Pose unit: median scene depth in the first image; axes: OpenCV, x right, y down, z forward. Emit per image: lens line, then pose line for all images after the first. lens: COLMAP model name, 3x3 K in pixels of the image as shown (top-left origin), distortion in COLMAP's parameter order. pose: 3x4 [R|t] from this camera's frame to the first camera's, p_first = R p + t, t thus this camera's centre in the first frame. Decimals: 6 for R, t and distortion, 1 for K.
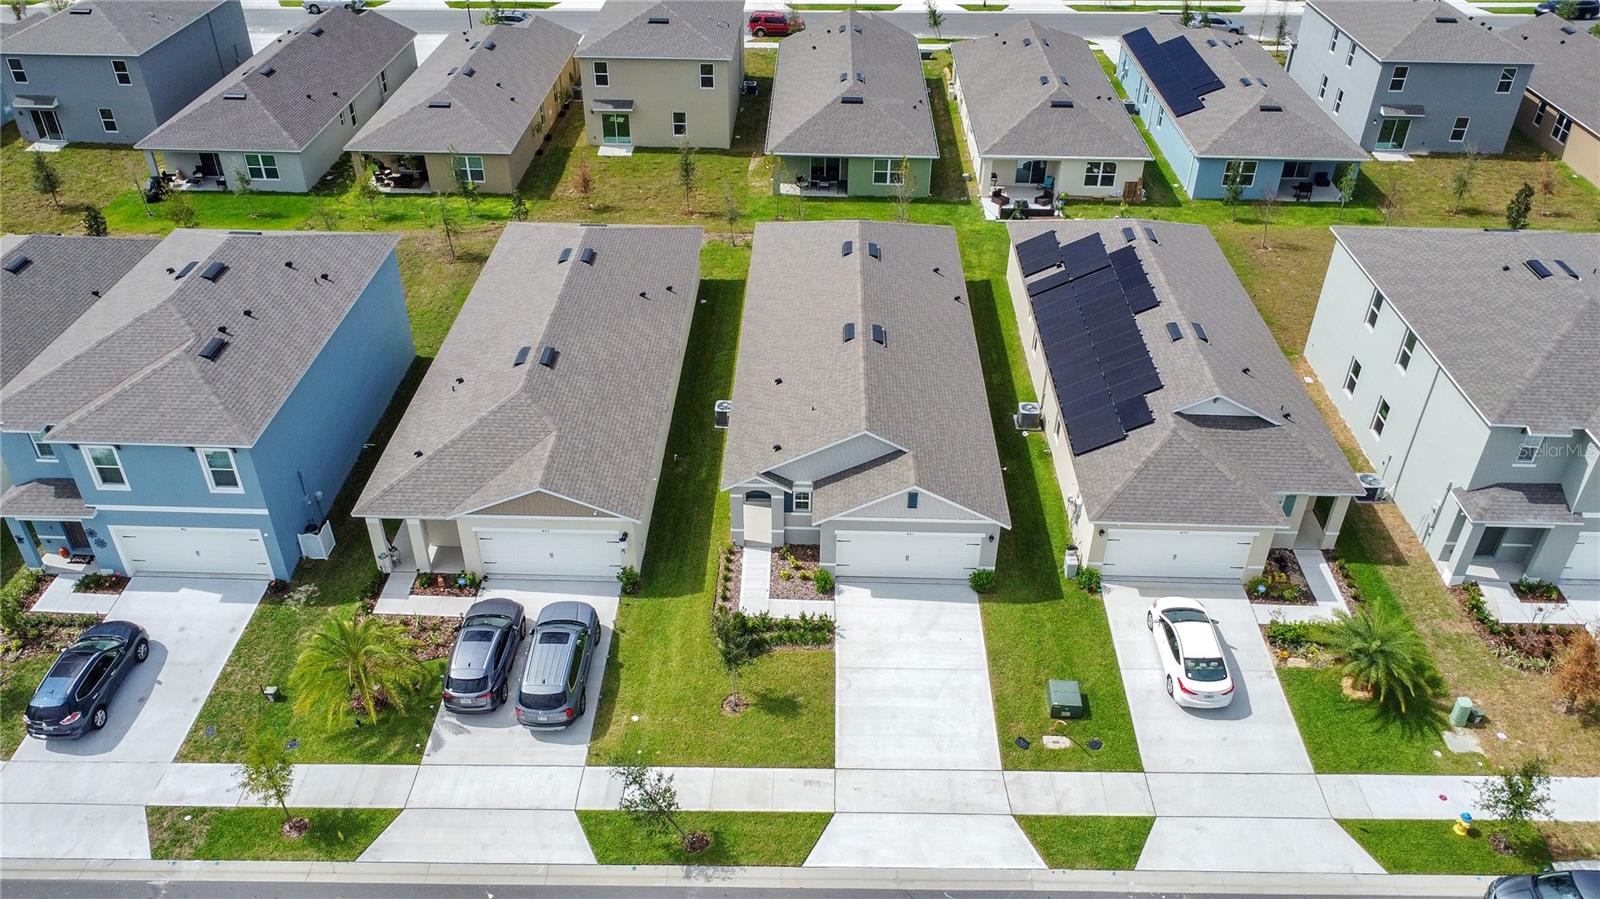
lens RADIAL K [[1191.7, 0, 793.9], [0, 1191.7, 421.3], [0, 0, 1]] dist [0.002599, 0.002043]
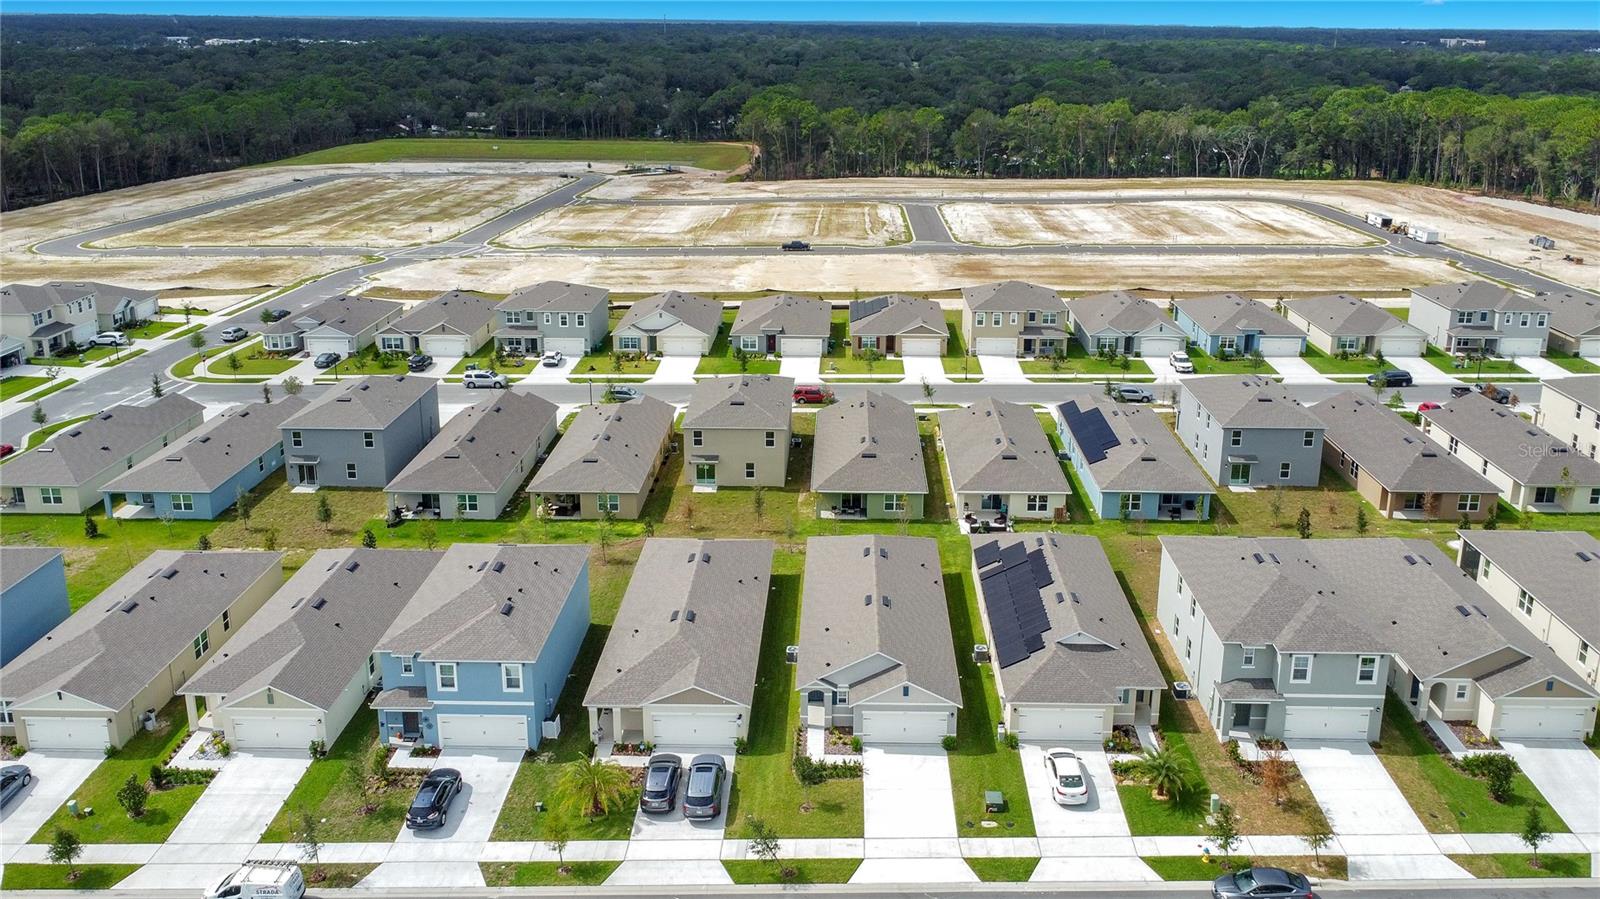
lens RADIAL K [[1144.3, 0, 834.2], [0, 1144.3, 448.6], [0, 0, 1]] dist [0.001153, 0.000737]
pose [[0.999873, -0.007282, 0.014202, -0.025592], [0.010509, 0.970093, -0.242506, 0.118515], [-0.012011, 0.242624, 0.970046, -0.672584]]
